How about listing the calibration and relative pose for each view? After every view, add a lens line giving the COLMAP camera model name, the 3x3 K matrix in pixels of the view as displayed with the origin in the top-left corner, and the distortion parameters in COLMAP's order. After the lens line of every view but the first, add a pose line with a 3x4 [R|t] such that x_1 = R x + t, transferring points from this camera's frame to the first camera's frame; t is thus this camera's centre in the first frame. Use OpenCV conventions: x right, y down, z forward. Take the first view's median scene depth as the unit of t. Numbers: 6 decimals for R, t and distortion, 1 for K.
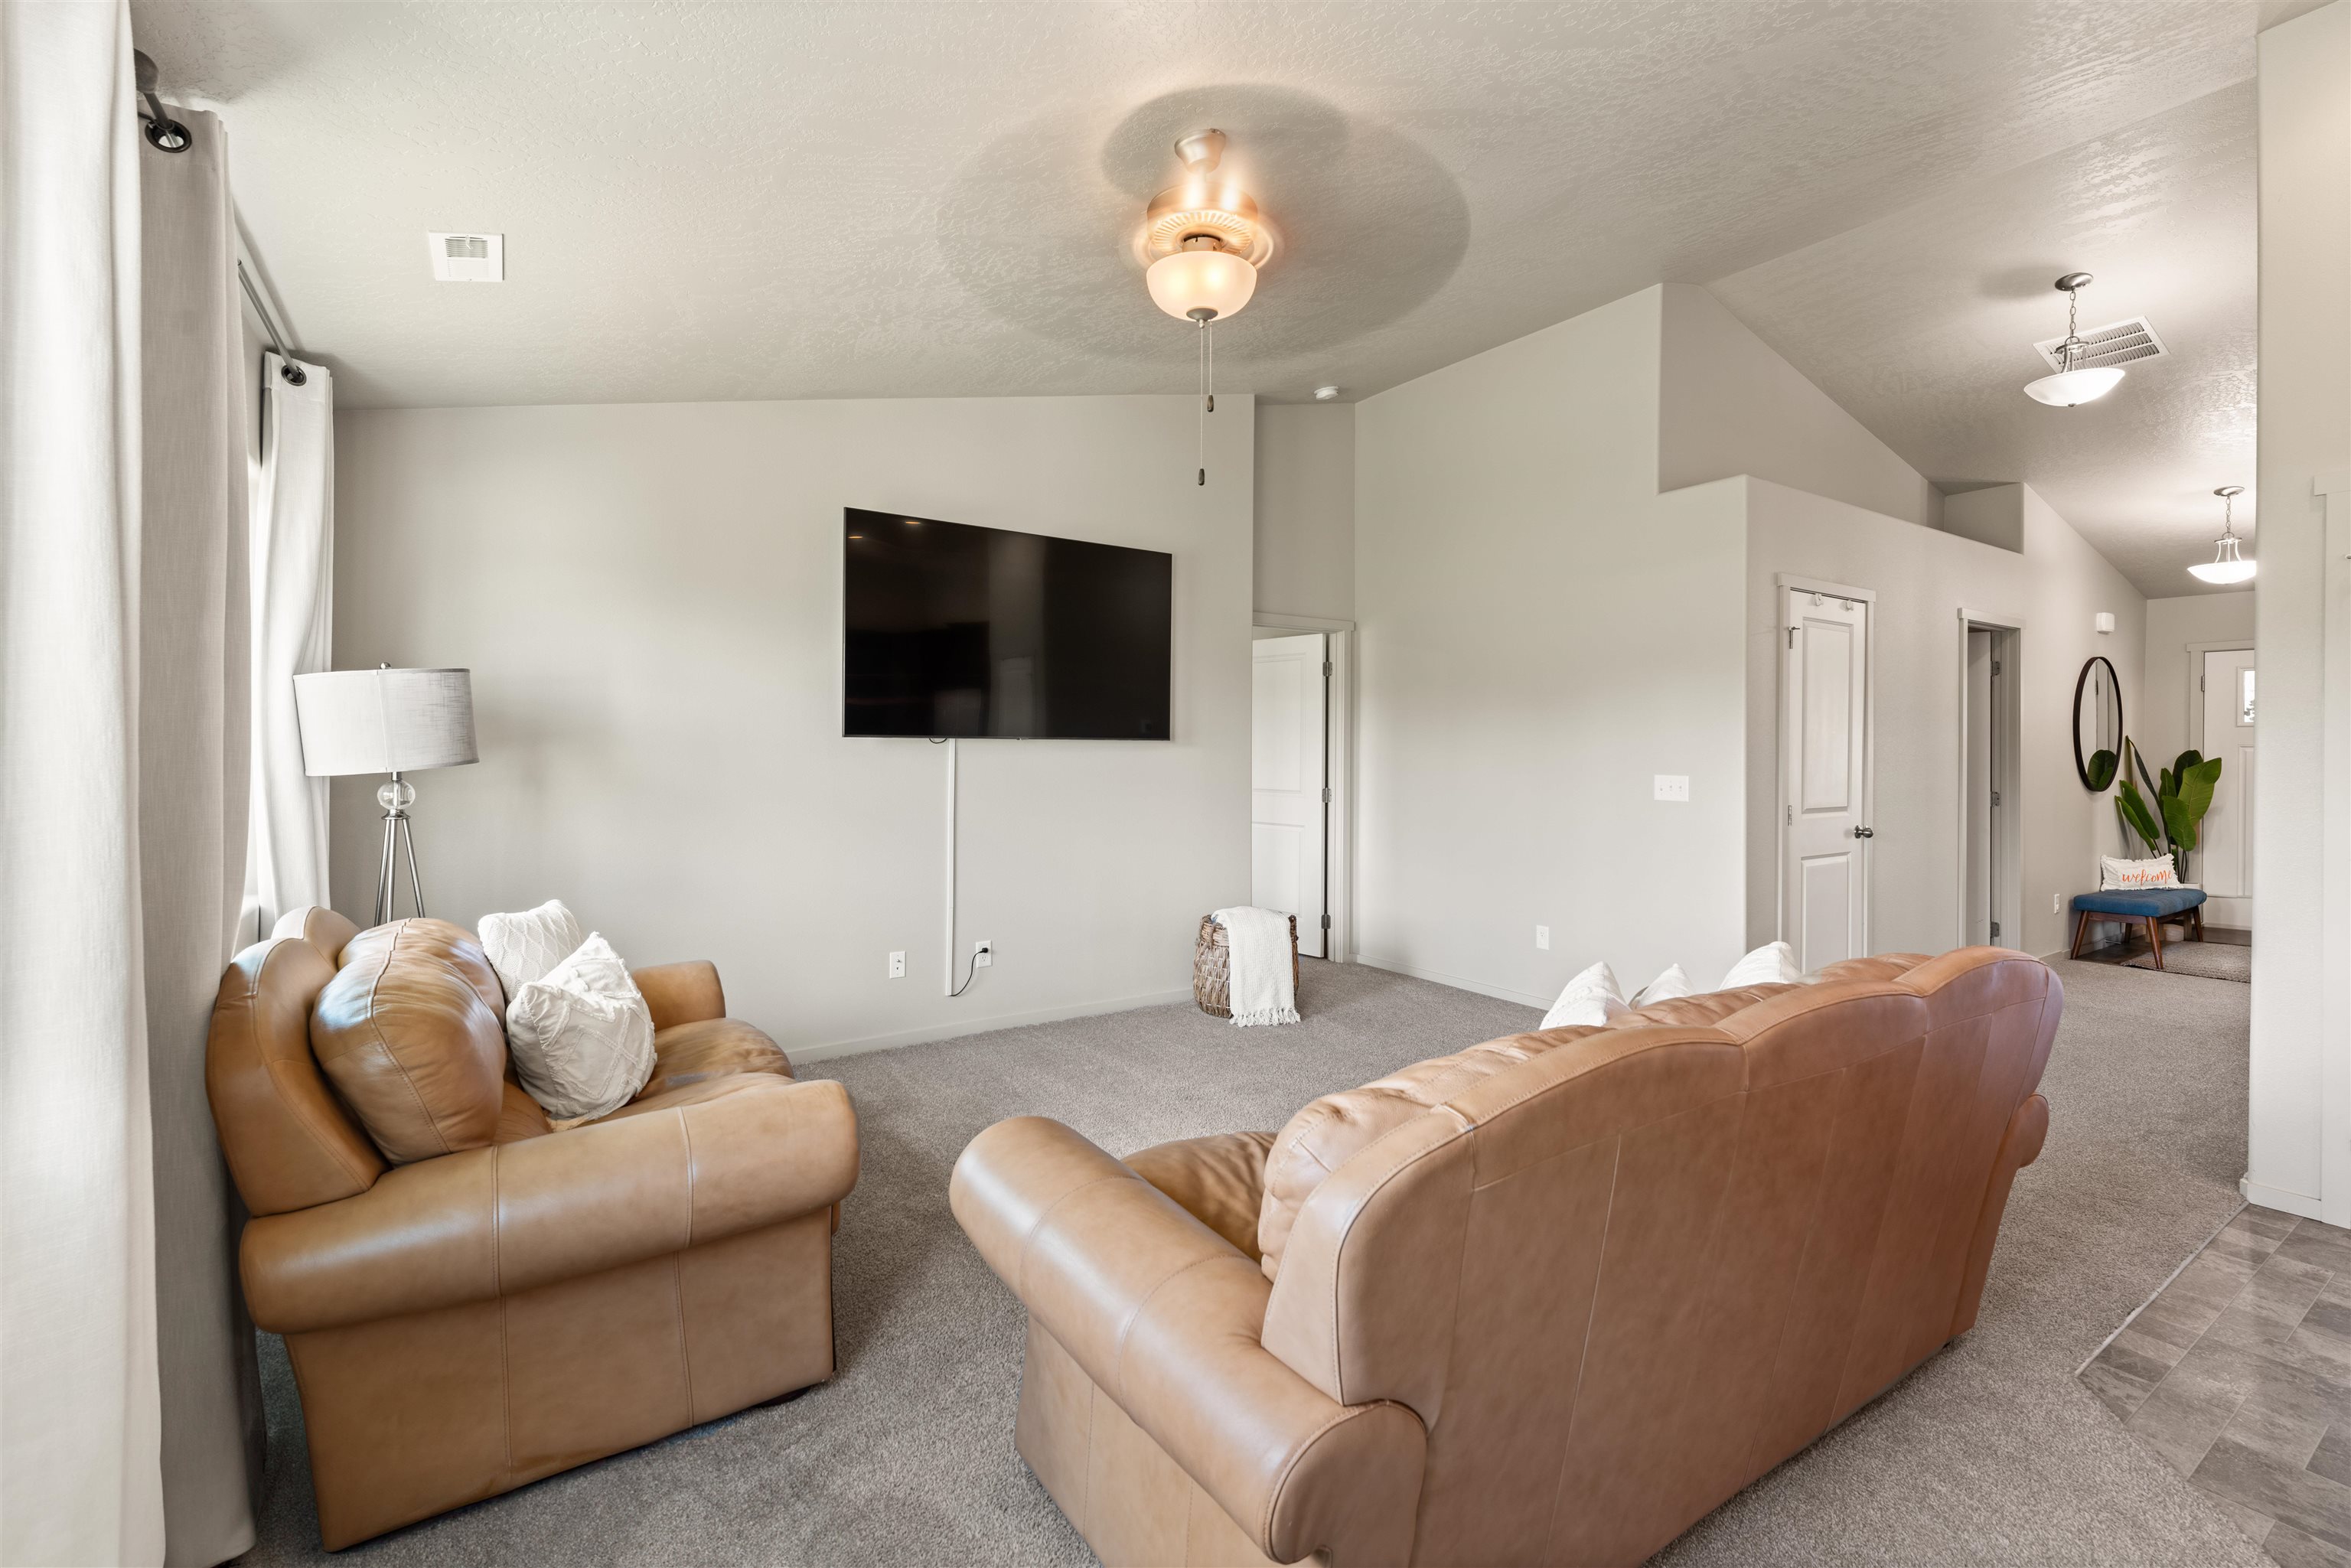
lens RADIAL K [[1015.0, 0, 1191.9], [0, 1015.0, 764.7], [0, 0, 1]] dist [-0.003022, -0.000421]
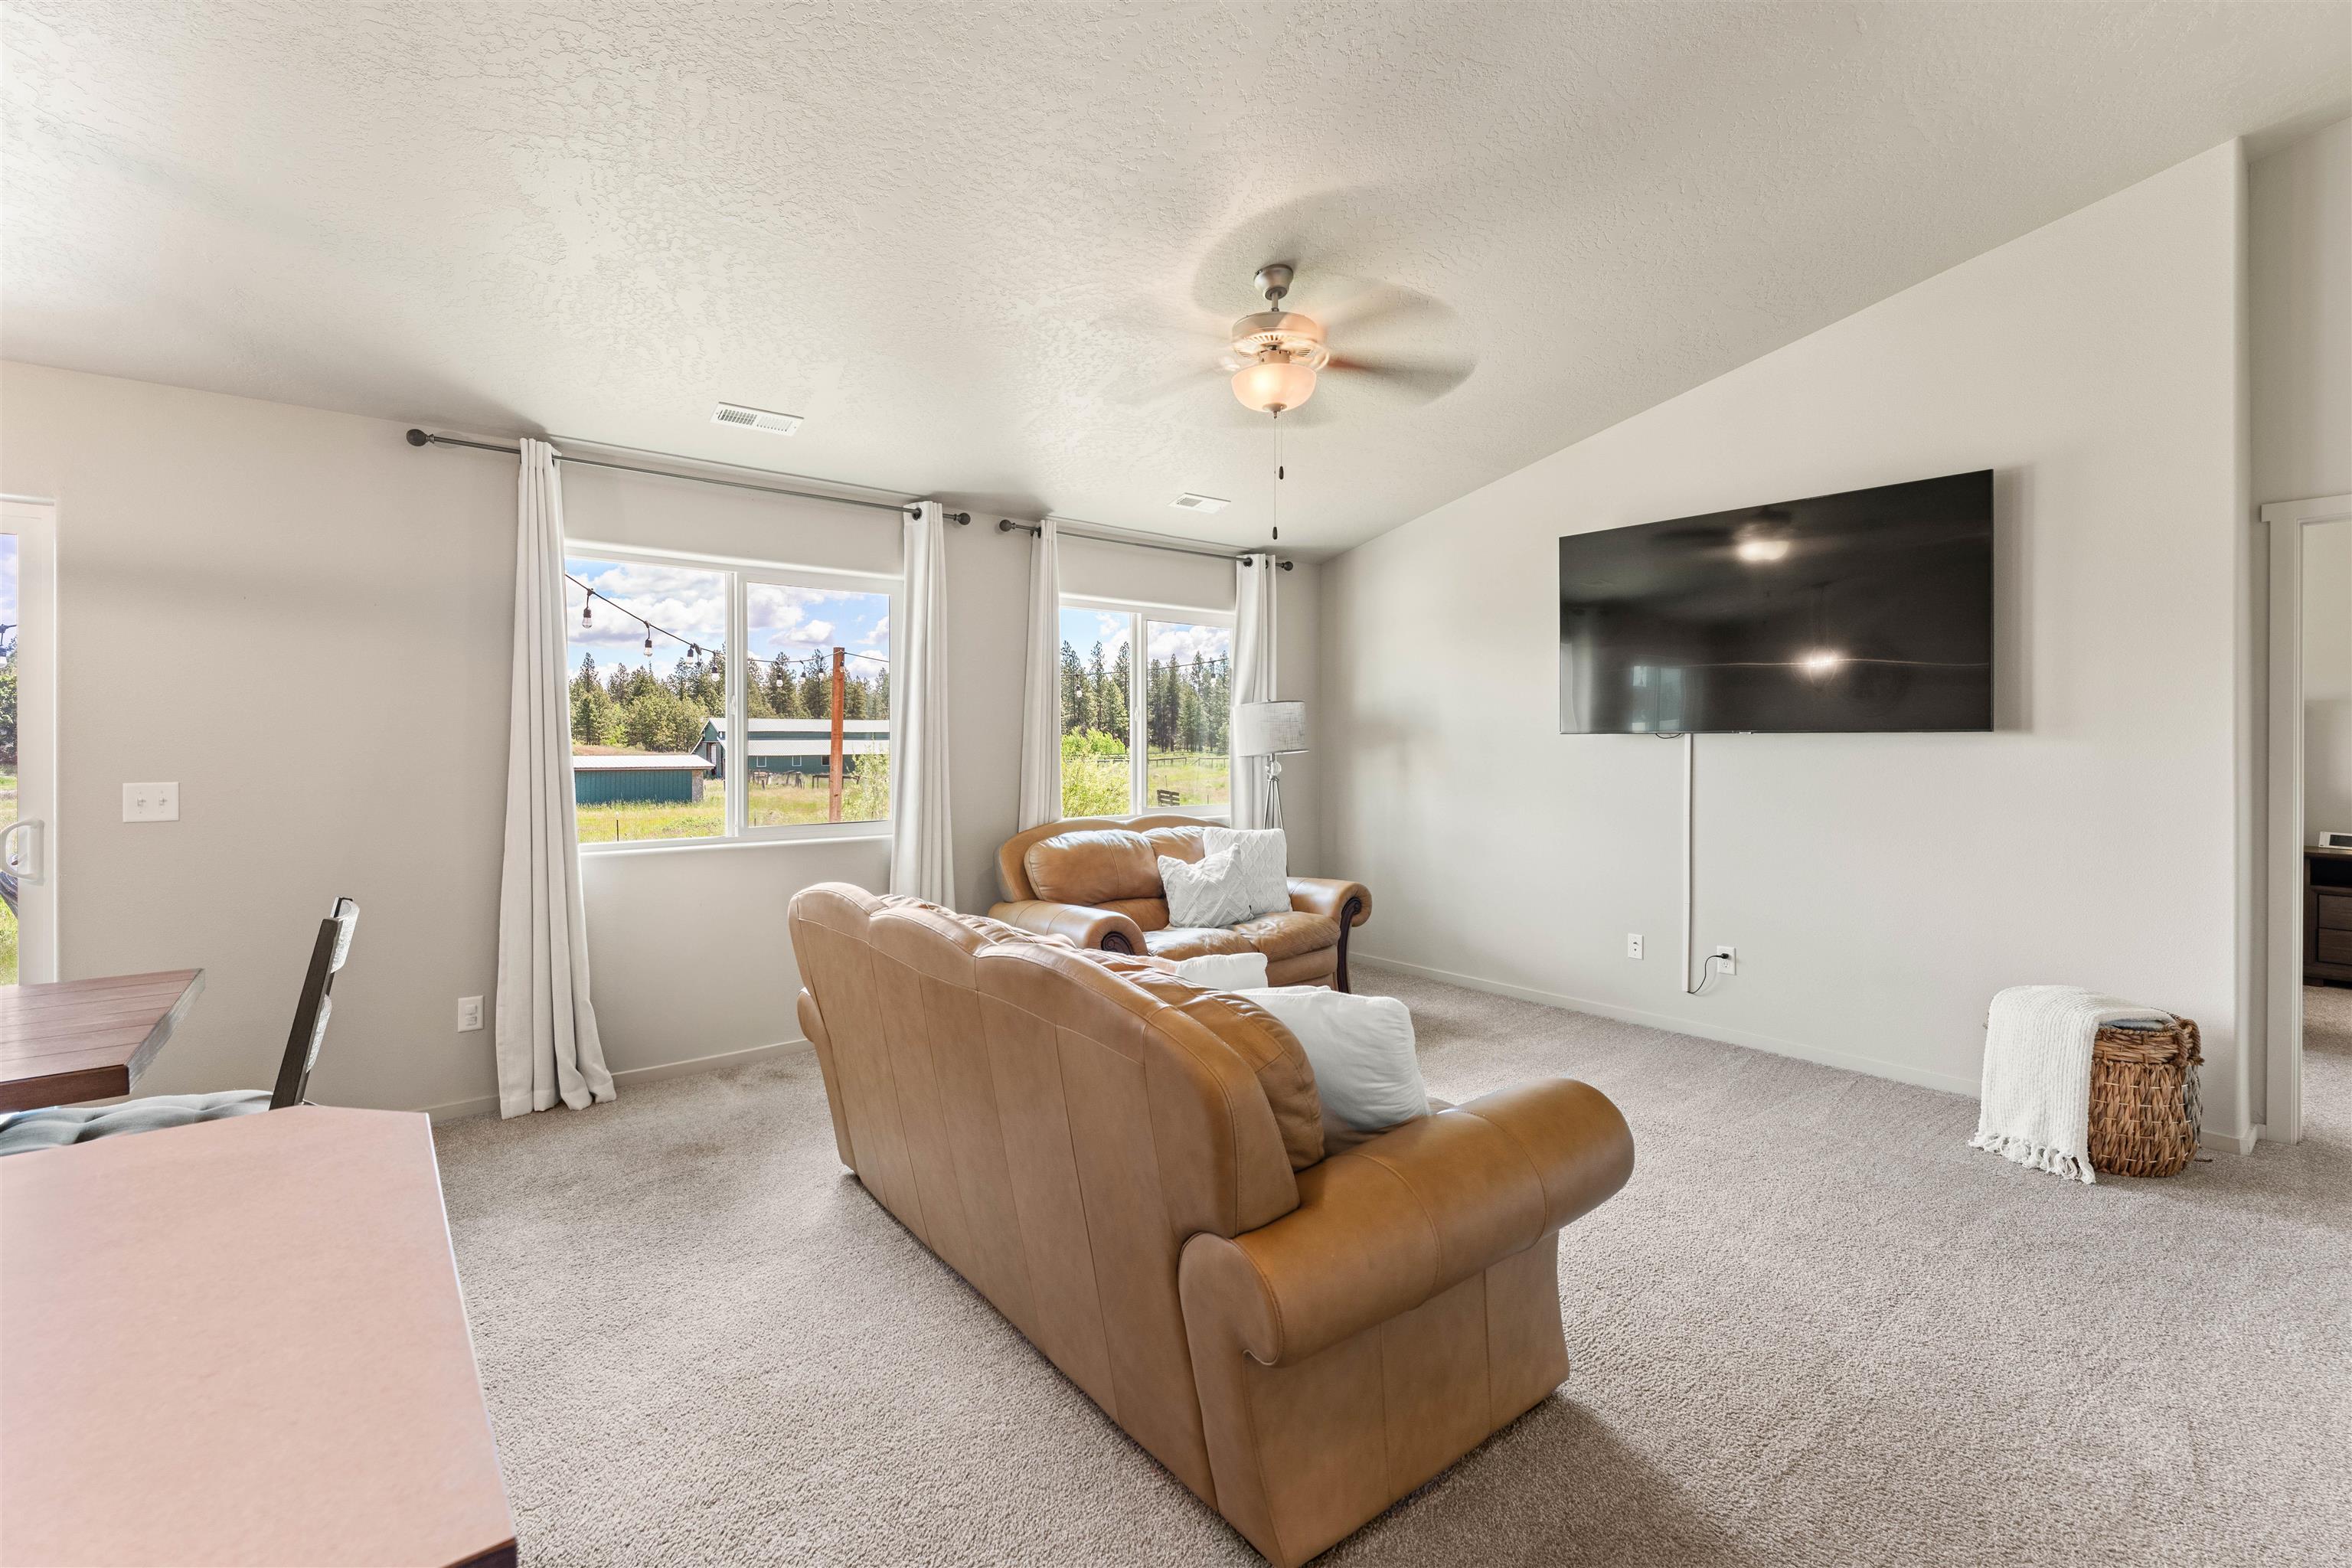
lens RADIAL K [[1057.9, 0, 1221.5], [0, 1057.9, 736.9], [0, 0, 1]] dist [-0.022159, 0.001670]
pose [[0.085265, -0.013176, -0.996271, 0.771820], [-0.024273, 0.999588, -0.015297, 0.005738], [0.996063, 0.025487, 0.084910, 0.468908]]
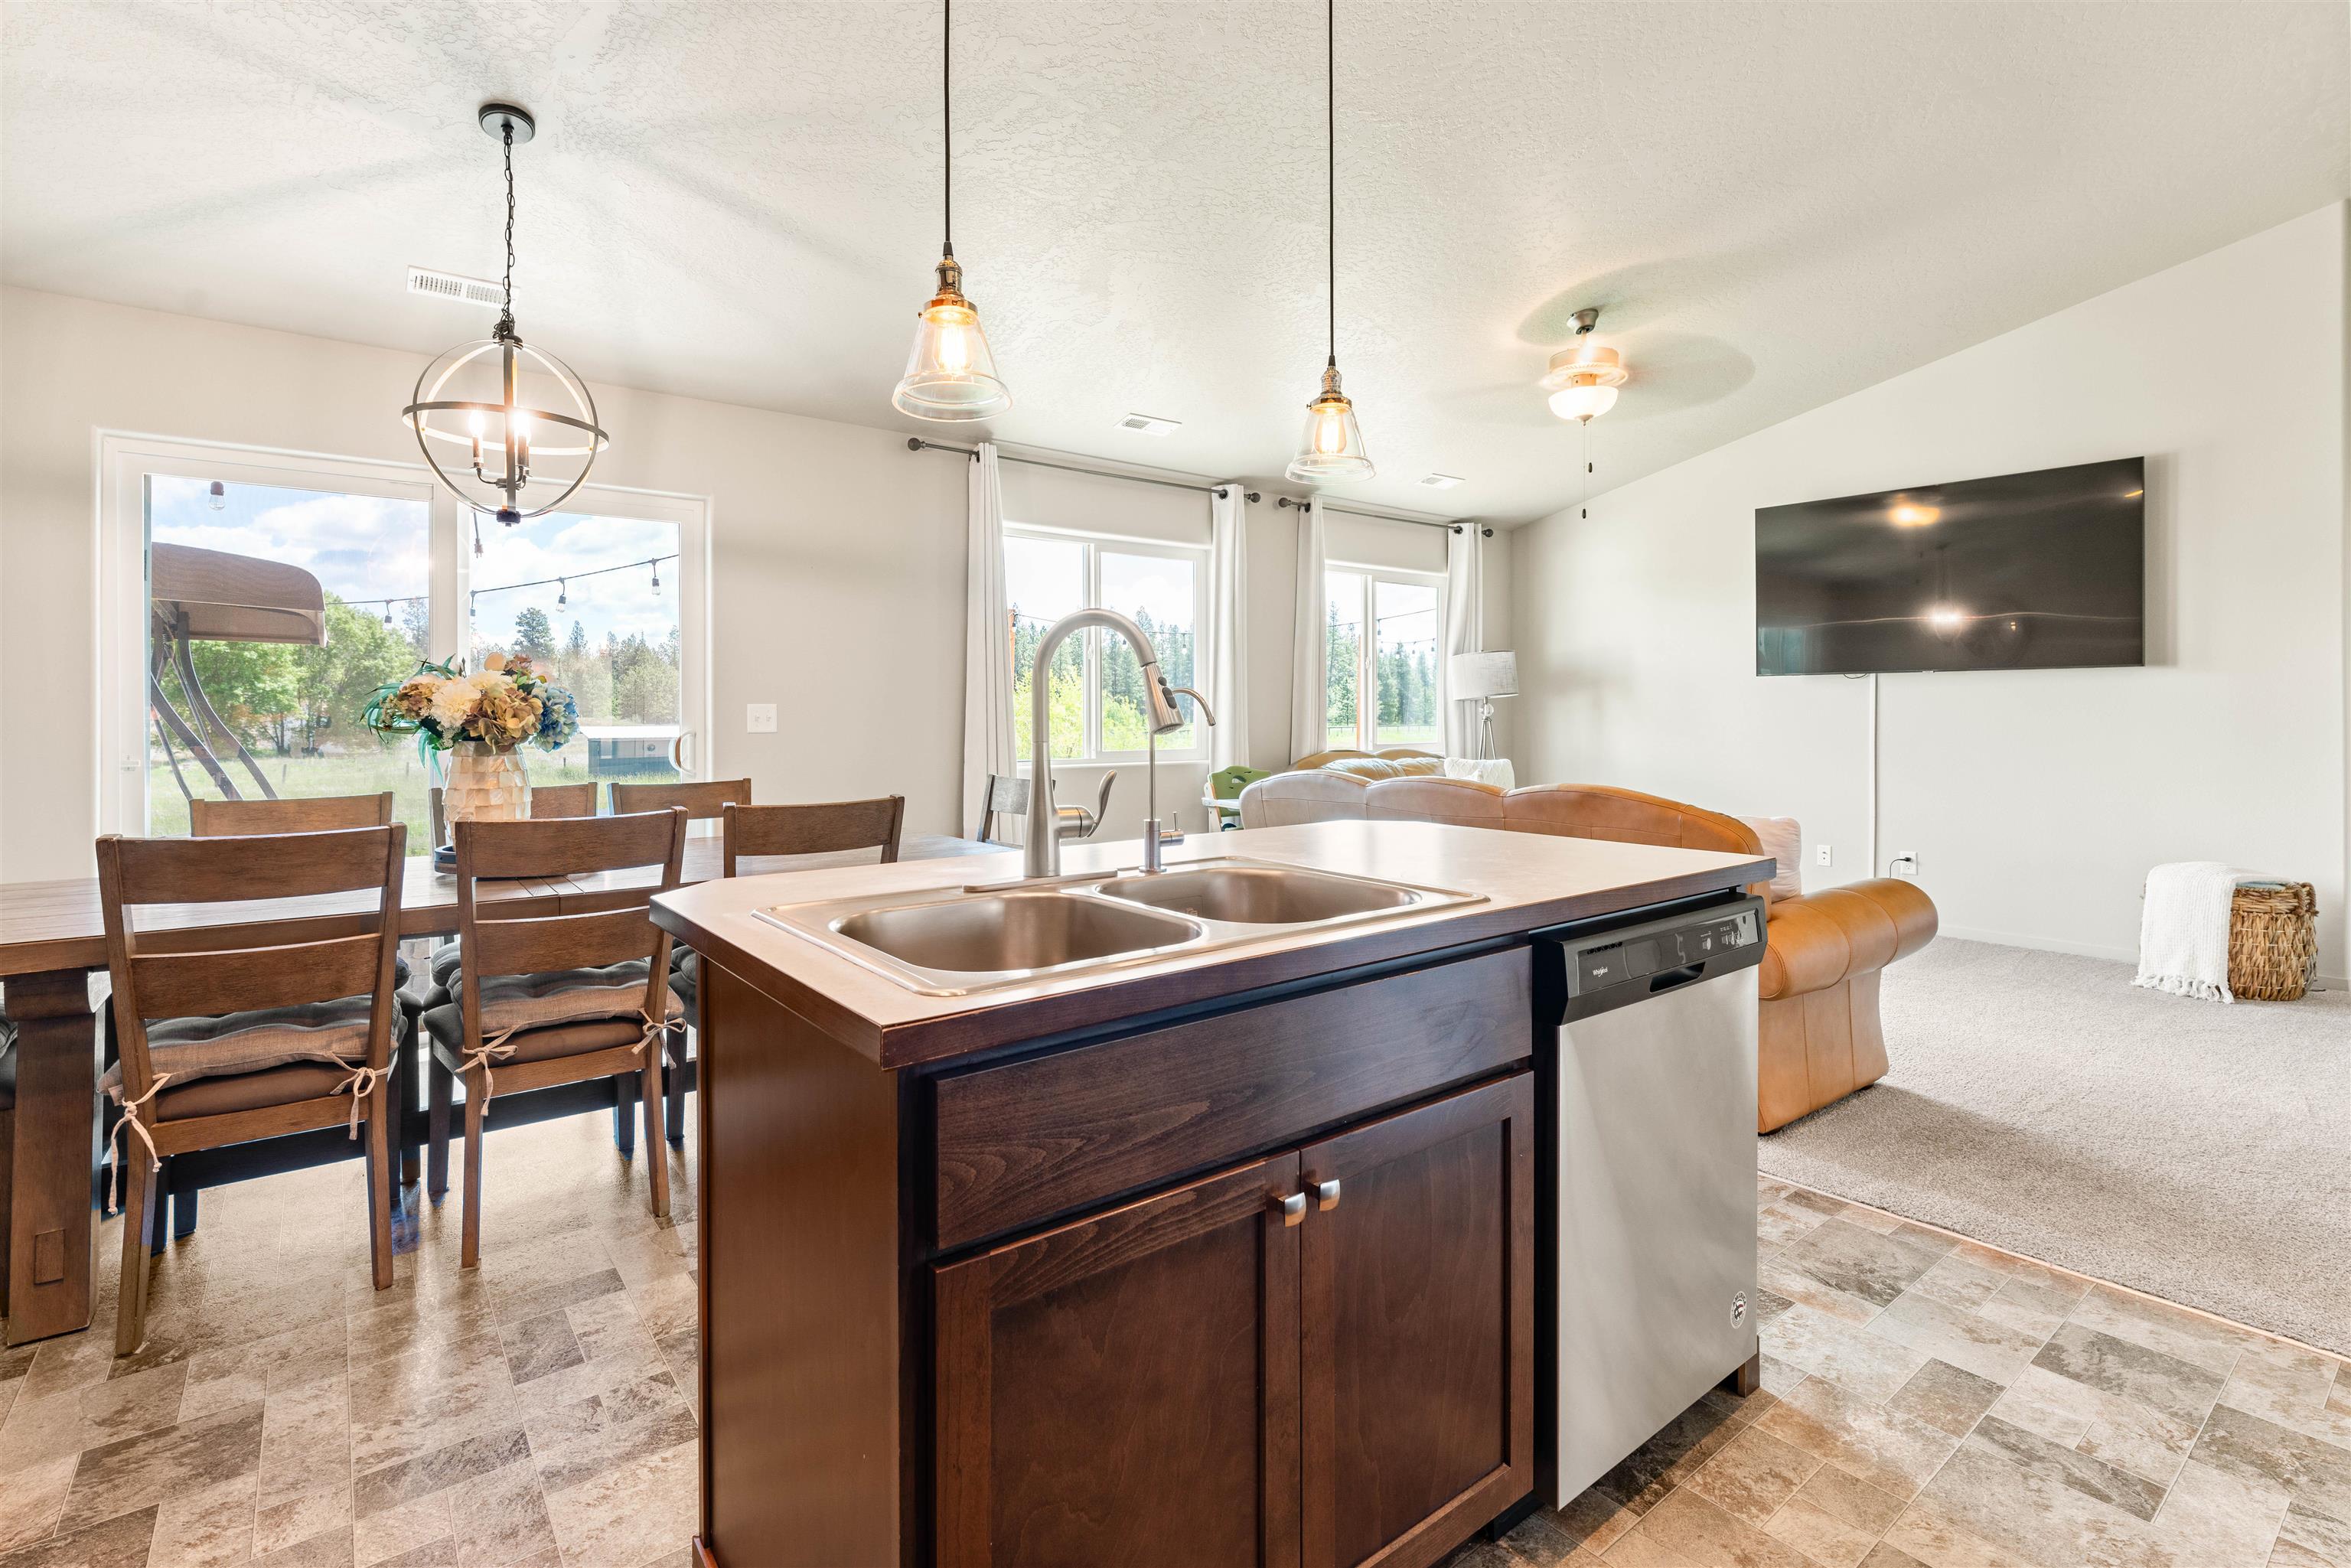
lens RADIAL K [[1190.1, 0, 1187.7], [0, 1190.1, 713.9], [0, 0, 1]] dist [-0.001176, 0.000527]
pose [[0.072751, -0.008815, -0.997311, 1.115535], [-0.019332, 0.999761, -0.010247, 0.052316], [0.997163, 0.020025, 0.072563, 0.107338]]
